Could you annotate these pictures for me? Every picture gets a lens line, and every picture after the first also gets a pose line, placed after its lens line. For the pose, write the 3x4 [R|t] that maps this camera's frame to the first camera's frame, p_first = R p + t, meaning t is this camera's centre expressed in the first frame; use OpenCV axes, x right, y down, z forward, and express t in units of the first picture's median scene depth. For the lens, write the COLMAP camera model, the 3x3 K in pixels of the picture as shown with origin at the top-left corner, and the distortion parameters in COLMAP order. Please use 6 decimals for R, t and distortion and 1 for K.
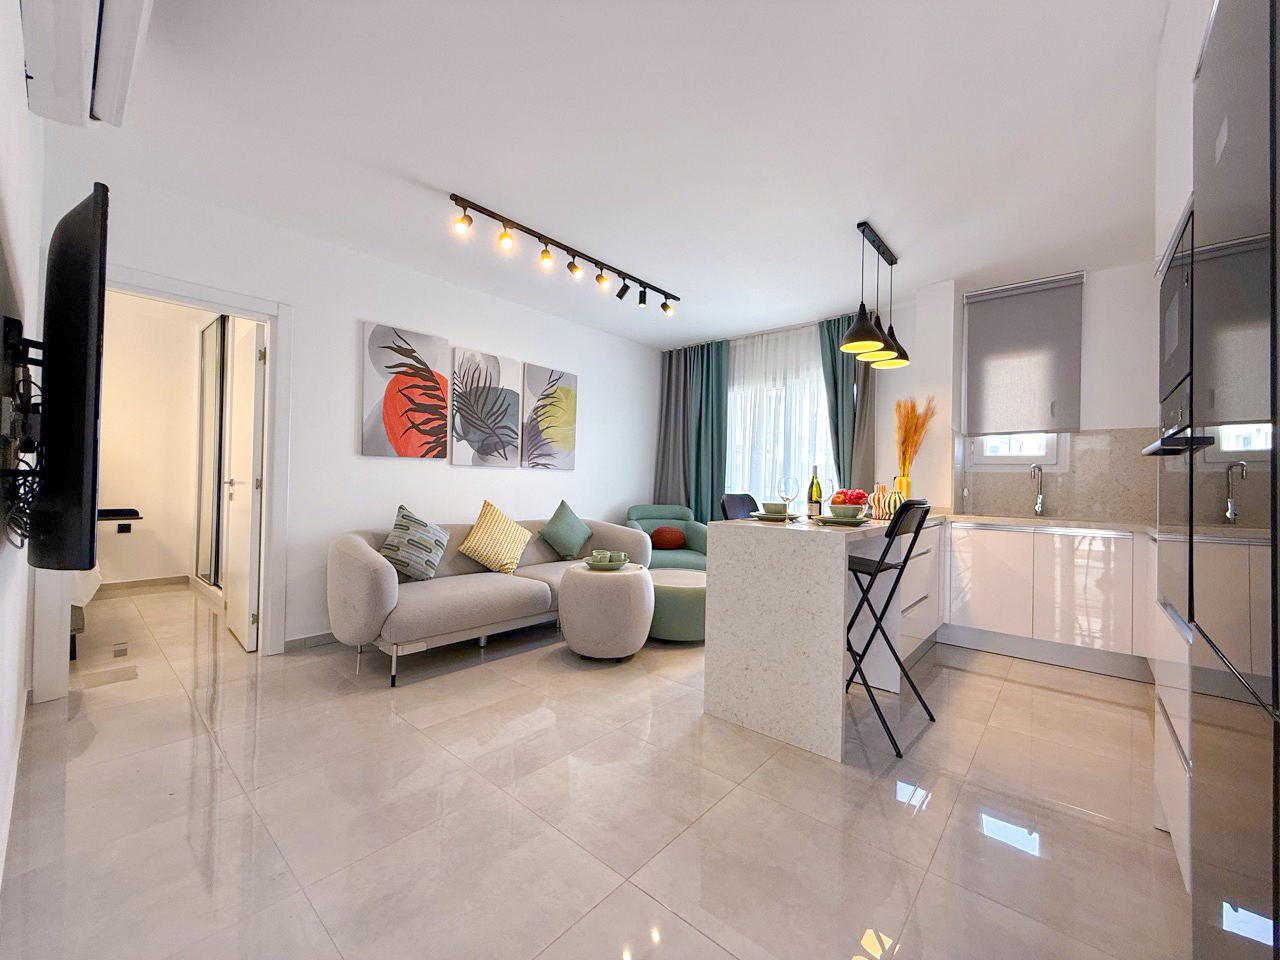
lens RADIAL K [[509.5, 0, 635.4], [0, 509.5, 478.4], [0, 0, 1]] dist [-0.000018, -0.000279]
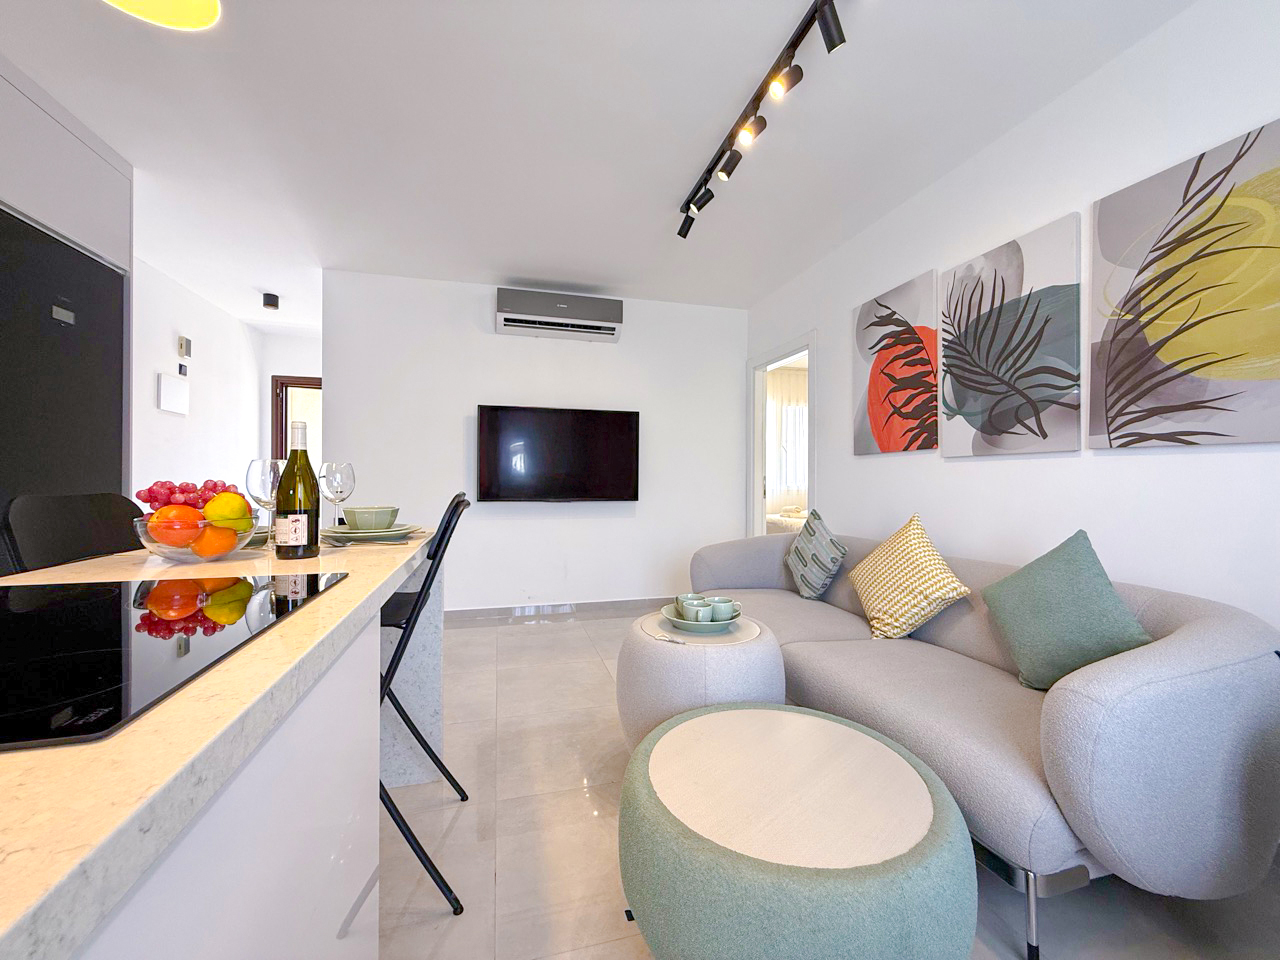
lens RADIAL K [[509.5, 0, 635.4], [0, 509.5, 478.4], [0, 0, 1]] dist [-0.000018, -0.000279]
pose [[-0.556450, -0.023562, -0.830547, 0.384151], [-0.010382, 0.999717, -0.021406, 0.017162], [0.830817, -0.003289, -0.556537, 1.030812]]
